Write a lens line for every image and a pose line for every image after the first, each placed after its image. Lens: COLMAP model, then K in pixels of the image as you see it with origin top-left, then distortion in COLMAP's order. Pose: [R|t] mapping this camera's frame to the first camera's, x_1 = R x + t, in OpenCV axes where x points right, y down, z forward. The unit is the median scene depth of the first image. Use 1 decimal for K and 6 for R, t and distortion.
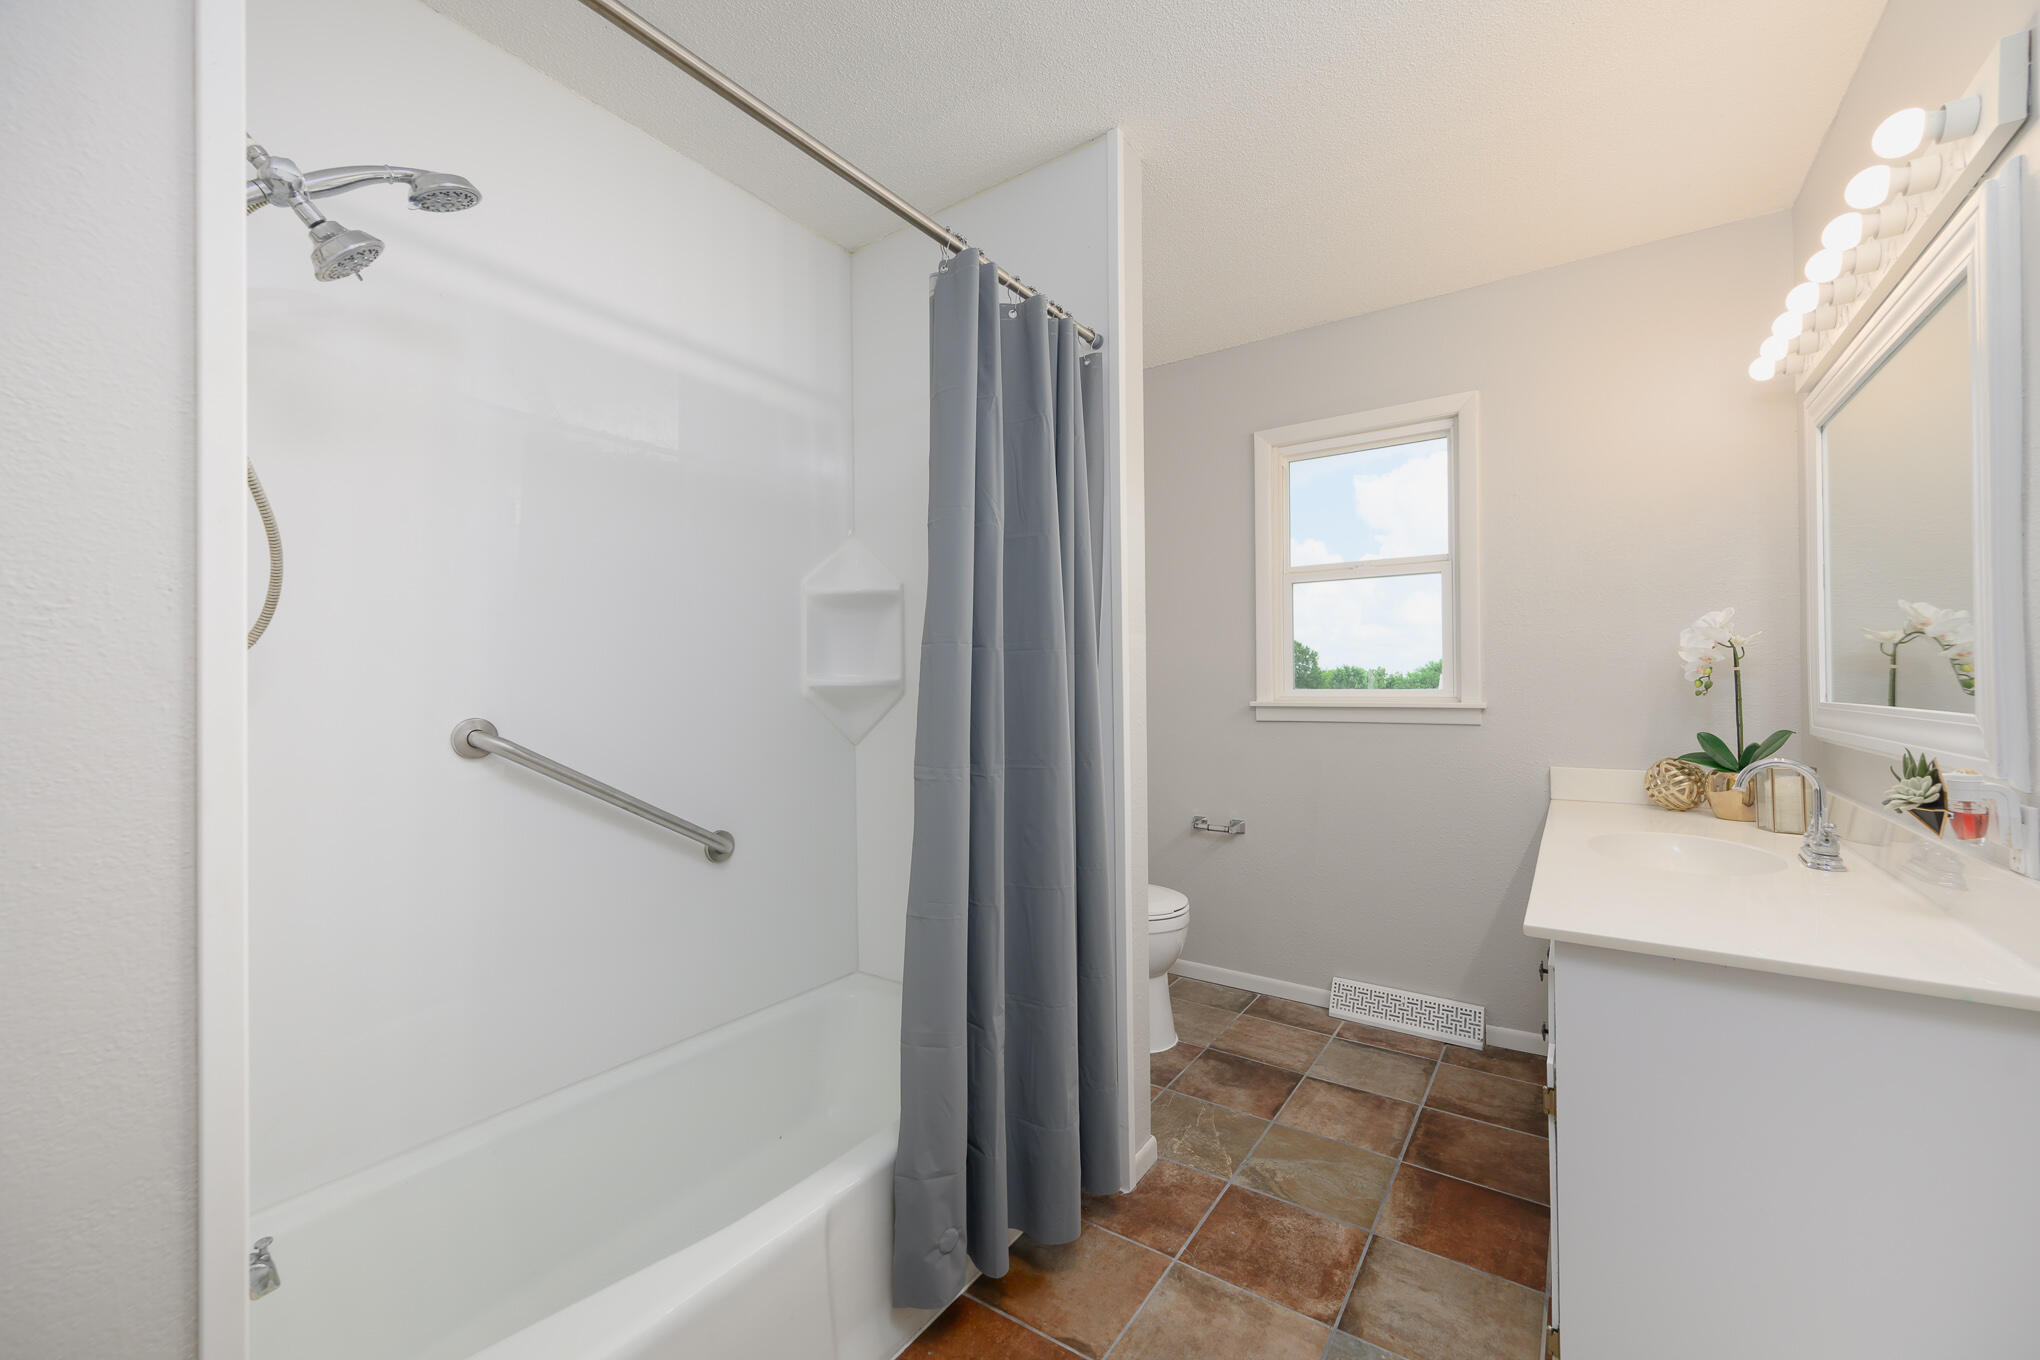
lens RADIAL K [[813.2, 0, 1020.0], [0, 813.2, 680.0], [0, 0, 1]] dist [0.001163, 0.000108]
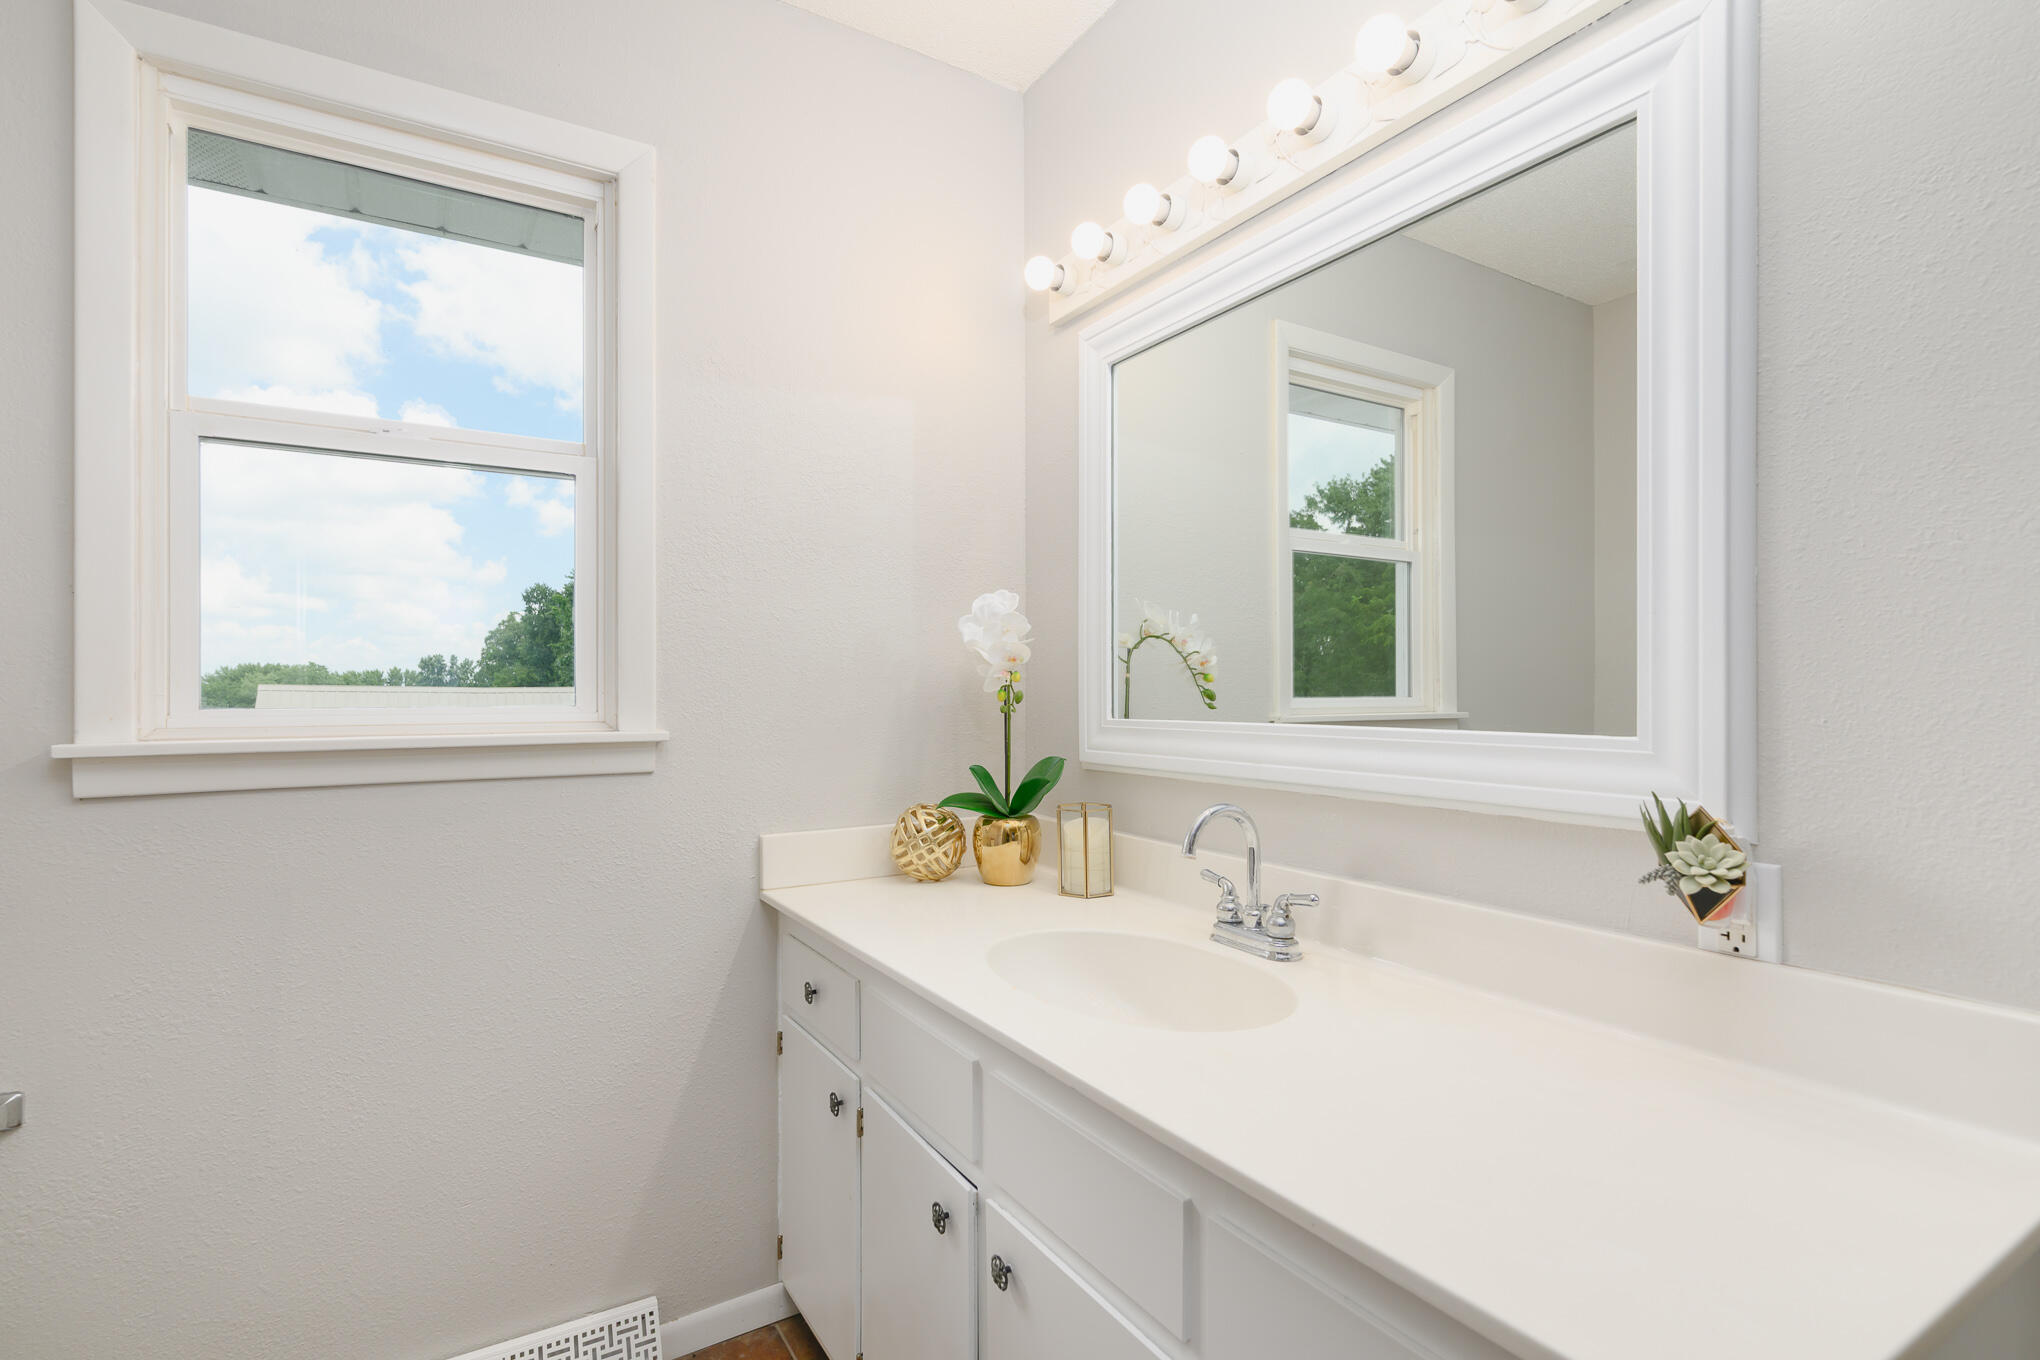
lens RADIAL K [[970.3, 0, 1020.0], [0, 970.3, 680.0], [0, 0, 1]] dist [0.012869, -0.000022]
pose [[0.405899, 0.016352, 0.913771, 0.090393], [-0.003156, 0.999859, -0.016491, 0.004501], [-0.913912, 0.003809, 0.405894, 0.628746]]
